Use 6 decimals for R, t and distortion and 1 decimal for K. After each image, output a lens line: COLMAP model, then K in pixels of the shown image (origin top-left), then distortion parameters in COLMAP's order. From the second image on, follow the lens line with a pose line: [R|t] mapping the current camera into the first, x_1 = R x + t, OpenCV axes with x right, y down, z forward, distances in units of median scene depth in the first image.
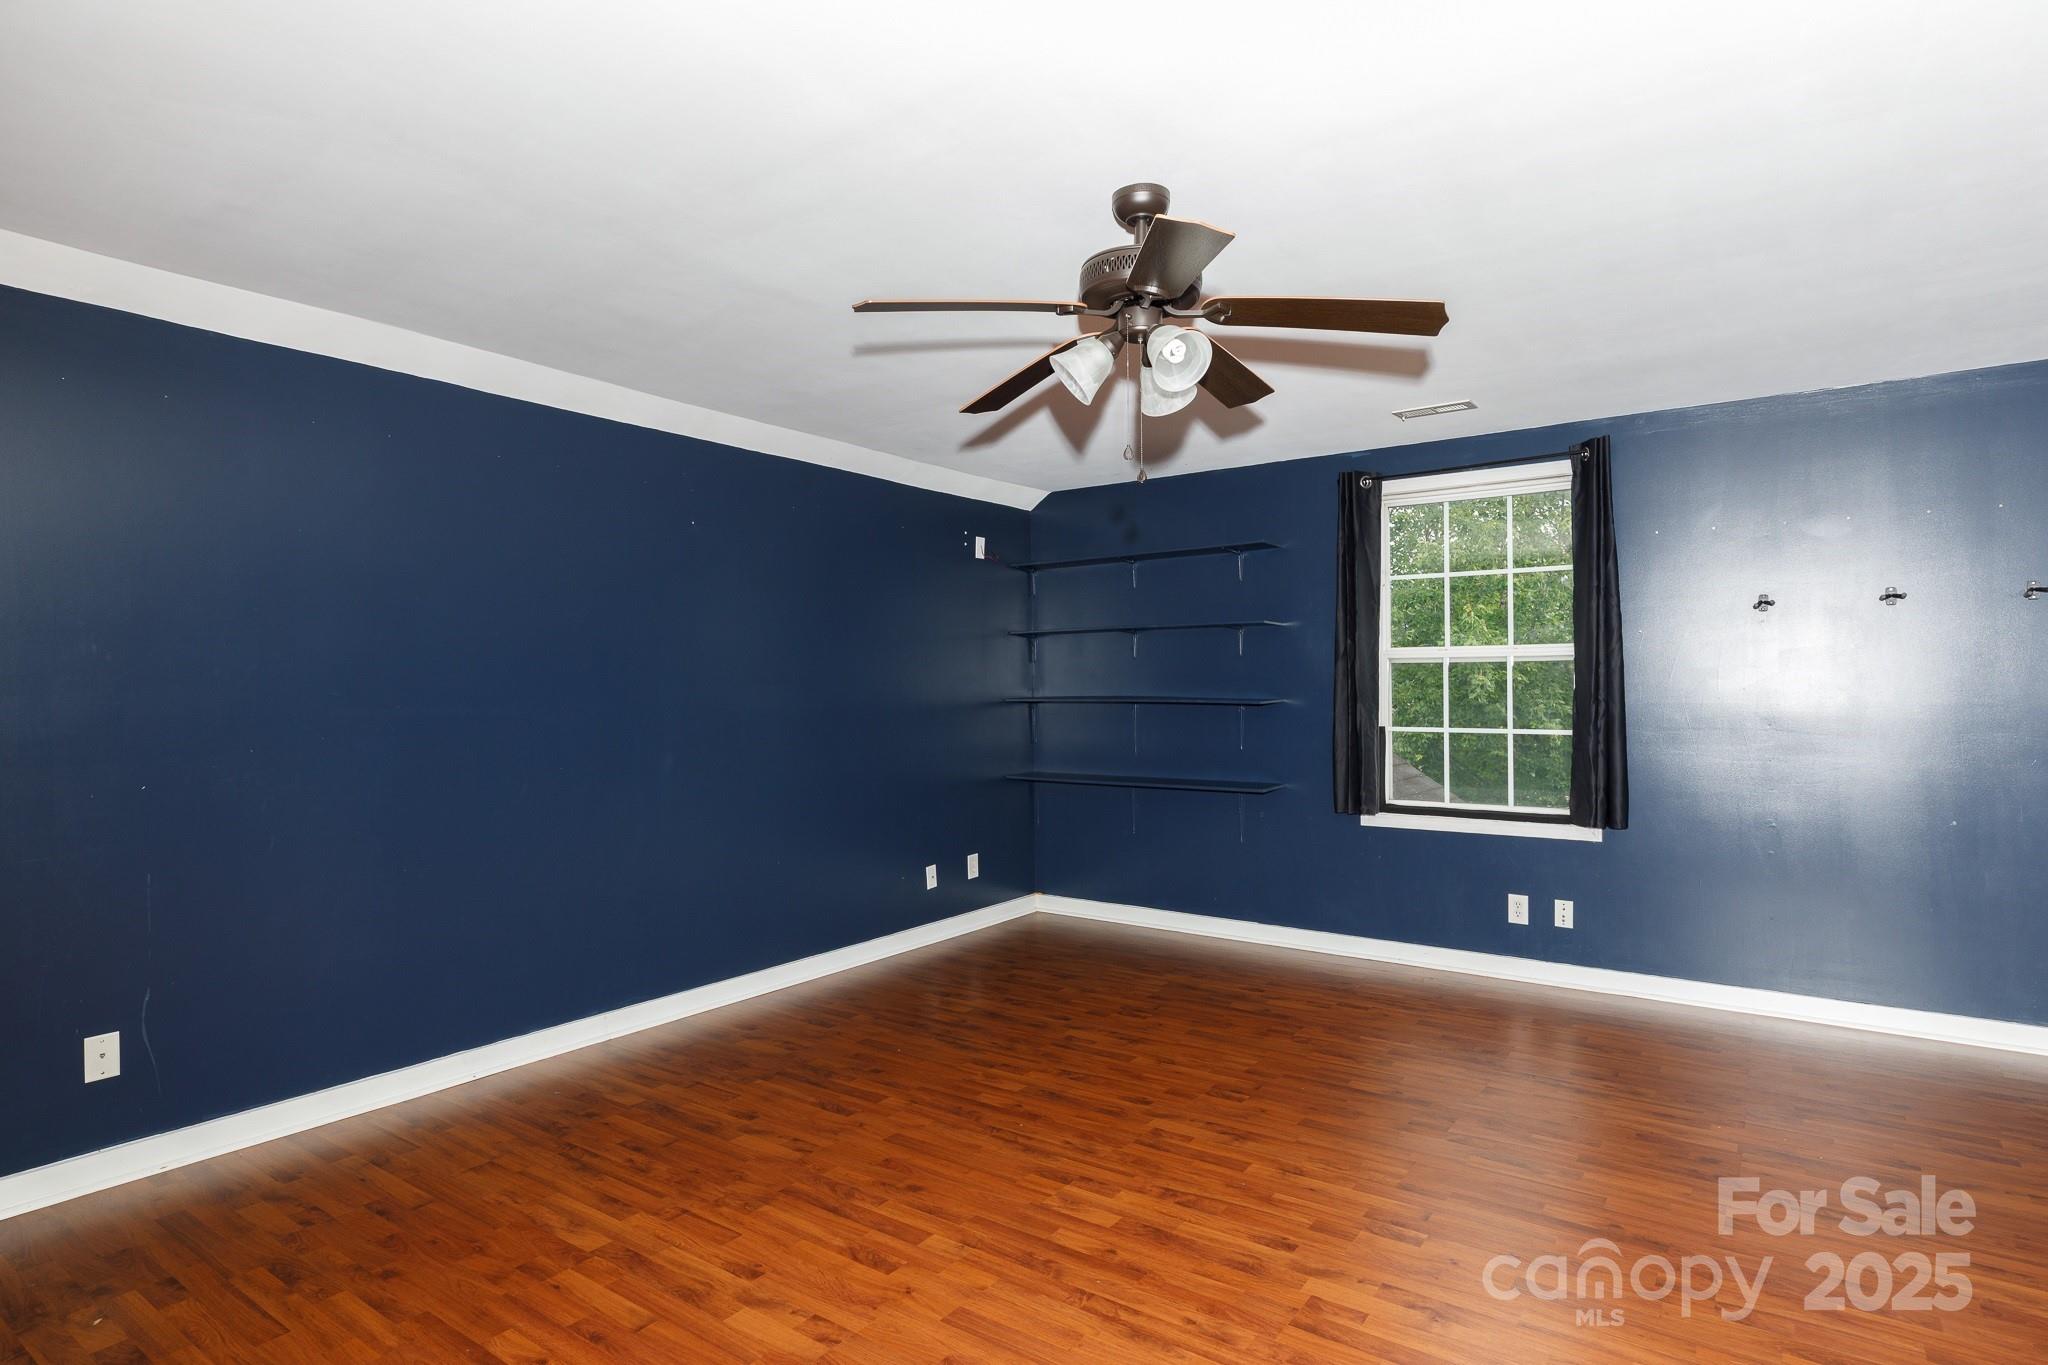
lens RADIAL K [[1086.0, 0, 1024.7], [0, 1086.0, 683.3], [0, 0, 1]] dist [-0.000642, 0.000188]
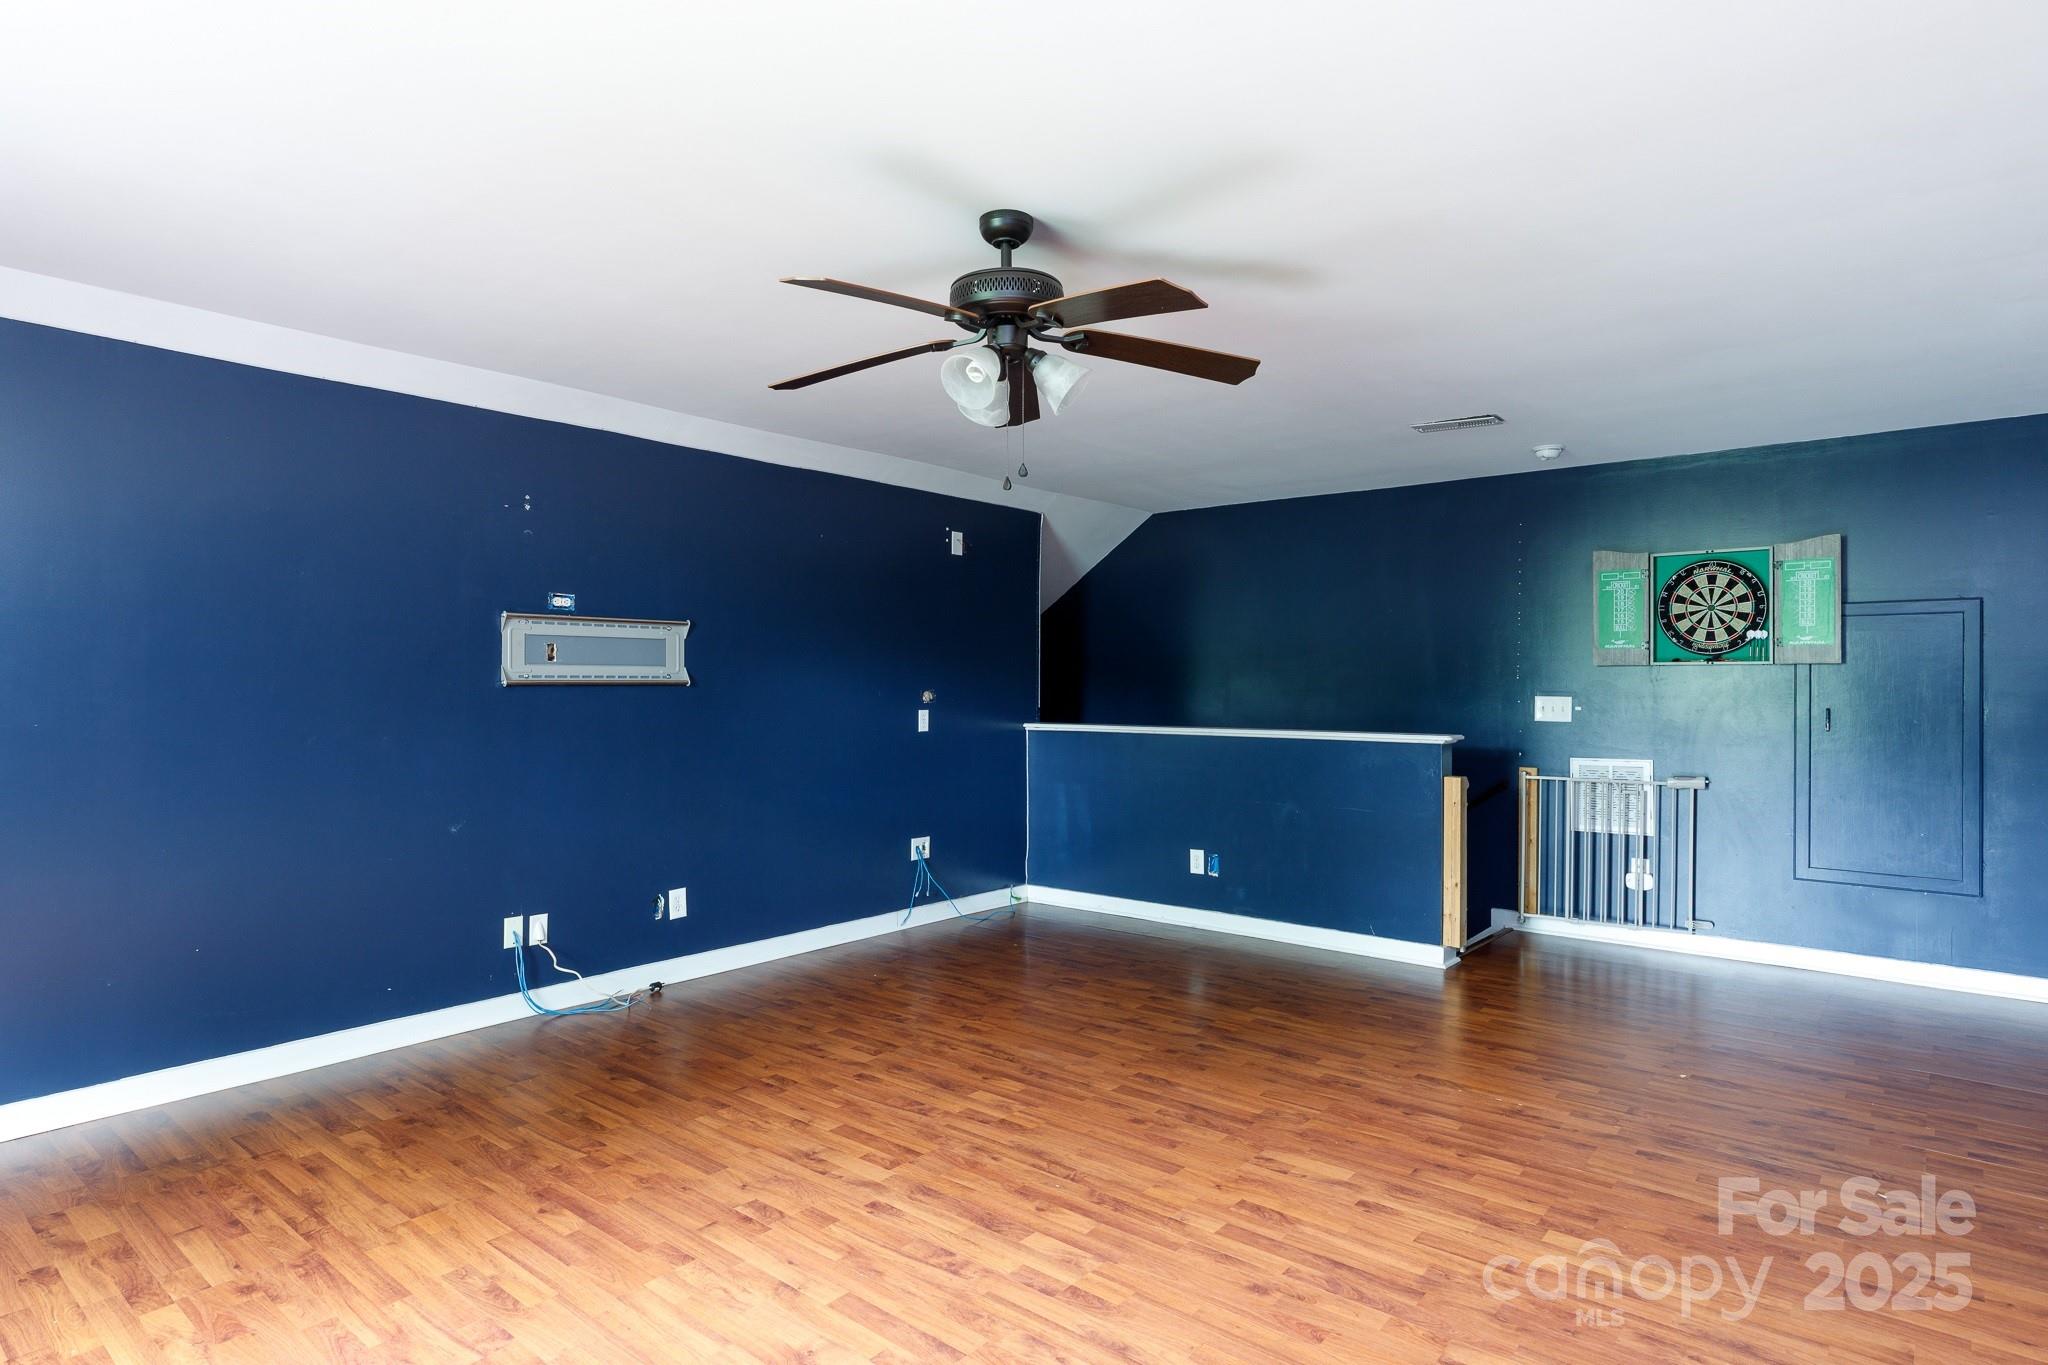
lens RADIAL K [[1086.0, 0, 1024.5], [0, 1086.0, 684.7], [0, 0, 1]] dist [-0.000642, 0.000188]
pose [[-0.997329, 0.002067, 0.073014, 0.015808], [0.001847, 0.999994, -0.003089, 0.010684], [-0.073020, -0.002946, -0.997326, 2.022098]]
